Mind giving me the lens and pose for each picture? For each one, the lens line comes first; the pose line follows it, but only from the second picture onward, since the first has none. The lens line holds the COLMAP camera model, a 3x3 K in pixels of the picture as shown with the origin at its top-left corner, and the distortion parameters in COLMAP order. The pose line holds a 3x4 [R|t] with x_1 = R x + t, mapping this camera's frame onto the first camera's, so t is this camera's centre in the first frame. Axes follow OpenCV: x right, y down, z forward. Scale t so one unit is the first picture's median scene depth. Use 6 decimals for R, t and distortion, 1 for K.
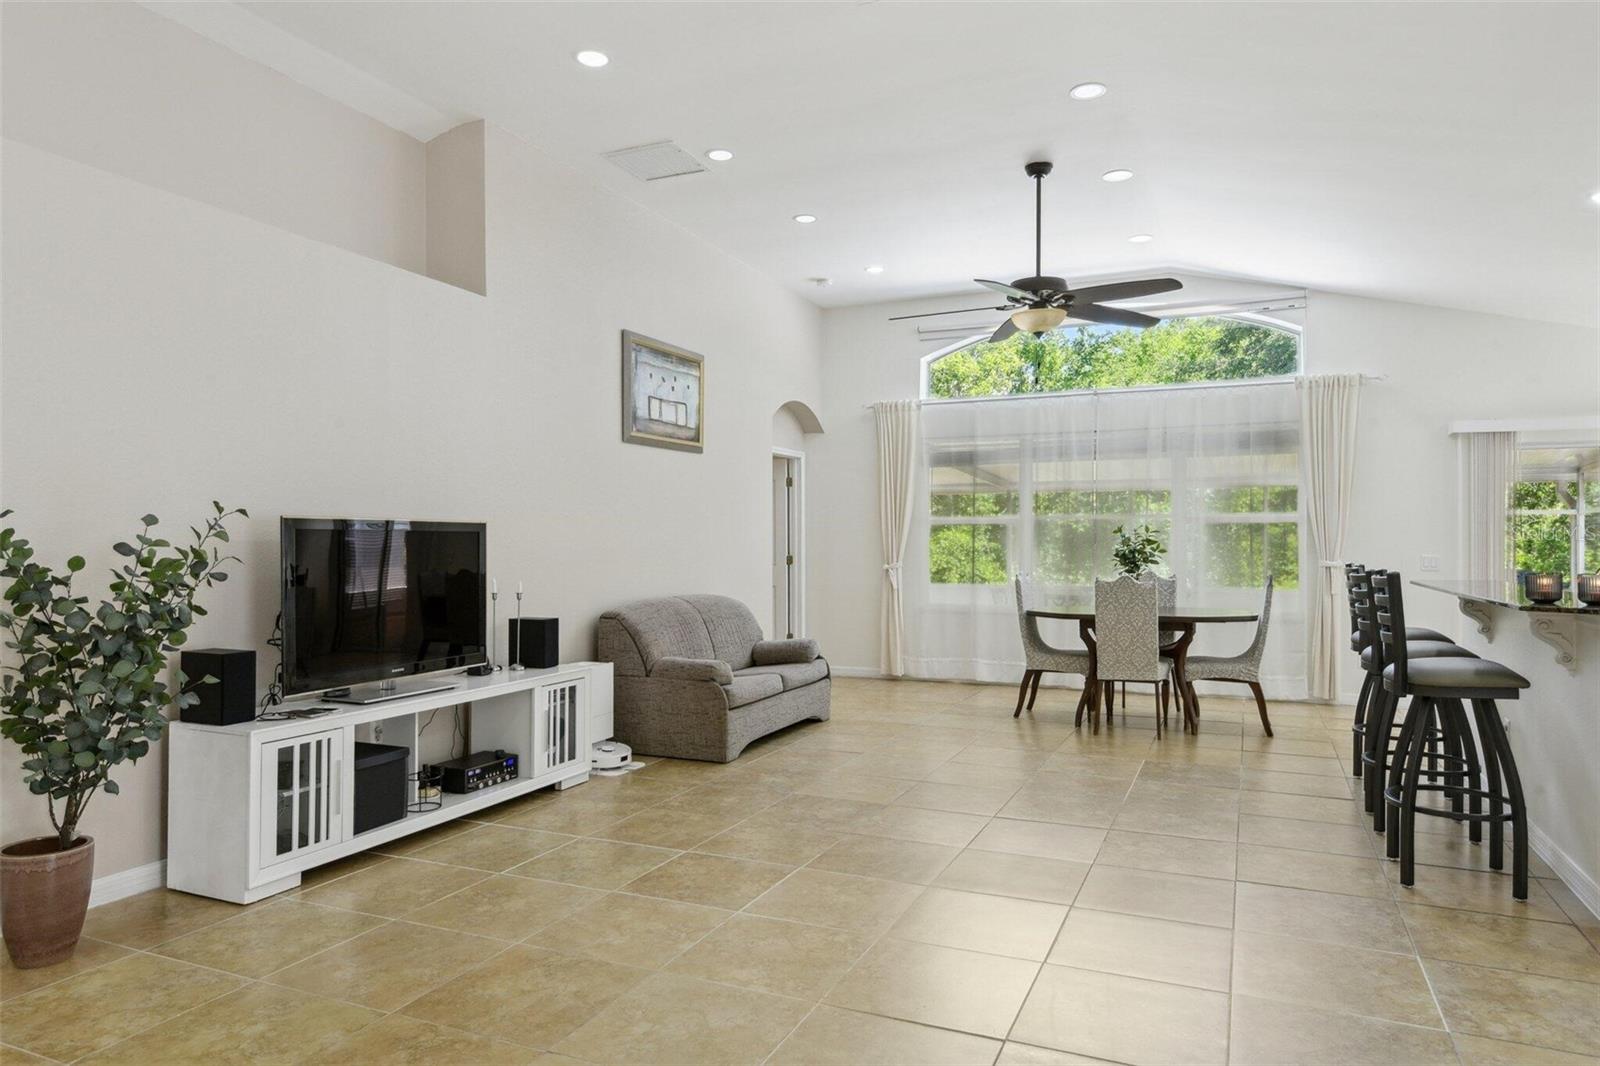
lens RADIAL K [[1005.2, 0, 796.5], [0, 1005.2, 547.9], [0, 0, 1]] dist [0.007974, 0.001275]
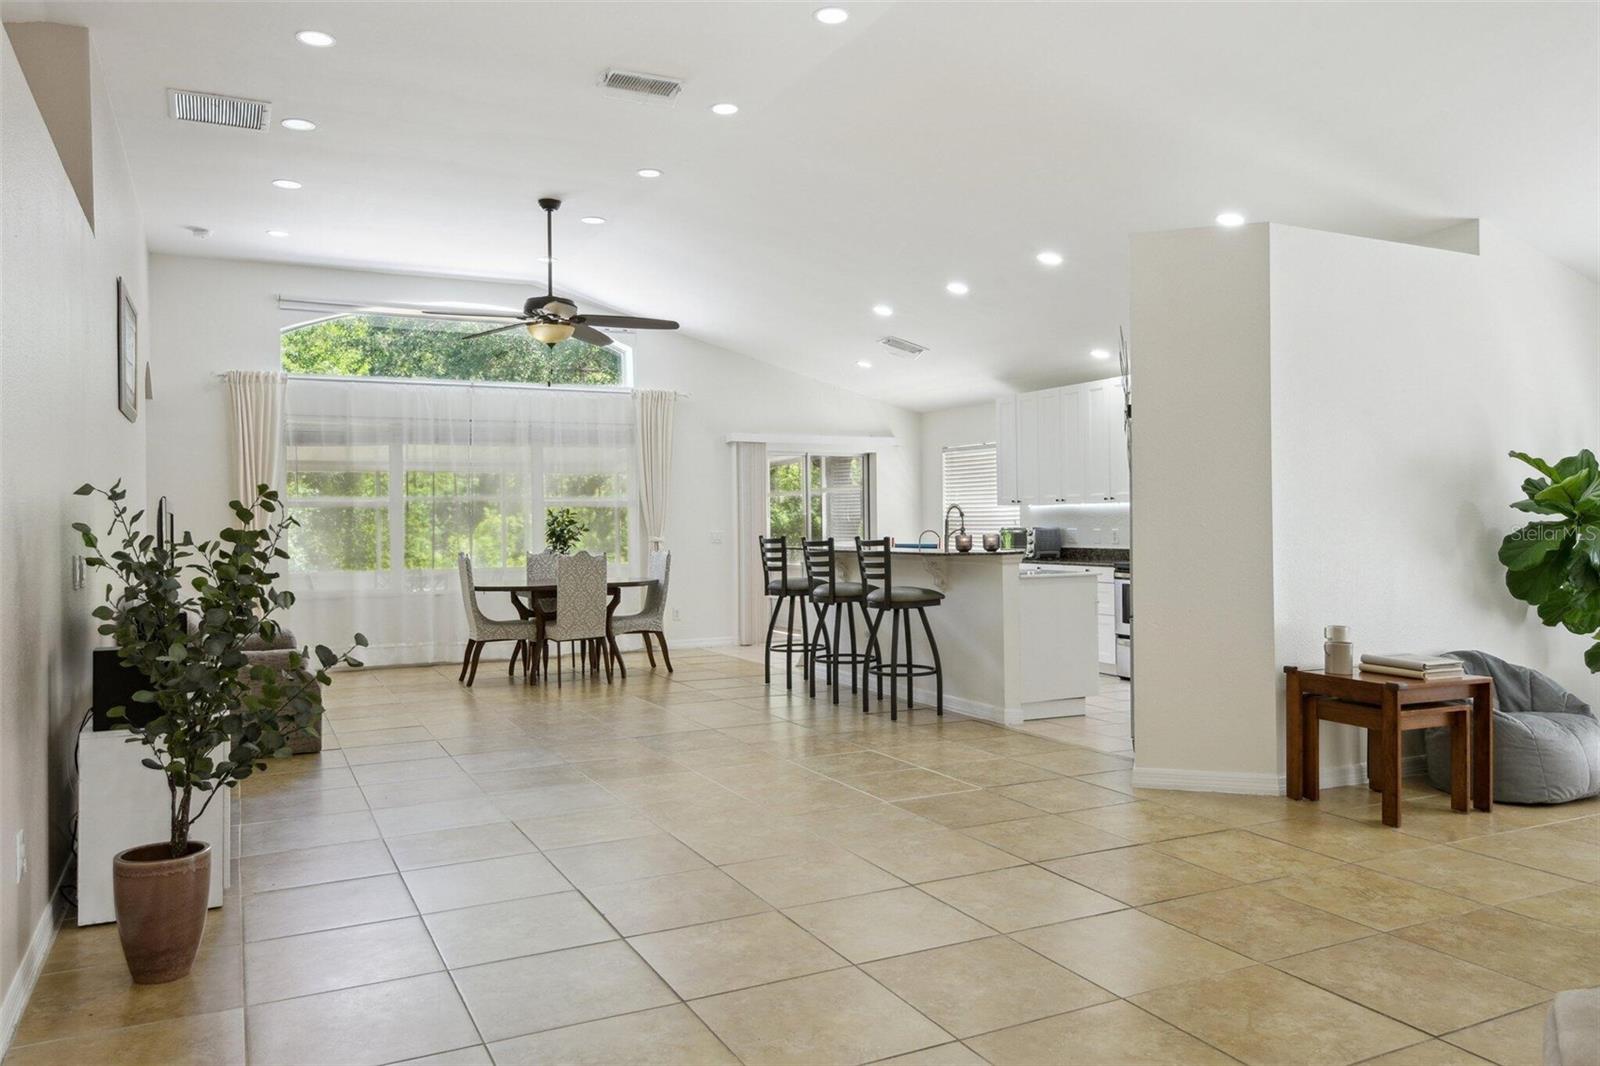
lens RADIAL K [[1143.1, 0, 804.1], [0, 1143.1, 522.4], [0, 0, 1]] dist [0.003591, 0.004135]
pose [[0.634664, -0.006469, 0.772761, -0.513485], [0.013858, 0.999899, -0.003012, 0.001849], [-0.772664, 0.012621, 0.634690, -0.058340]]
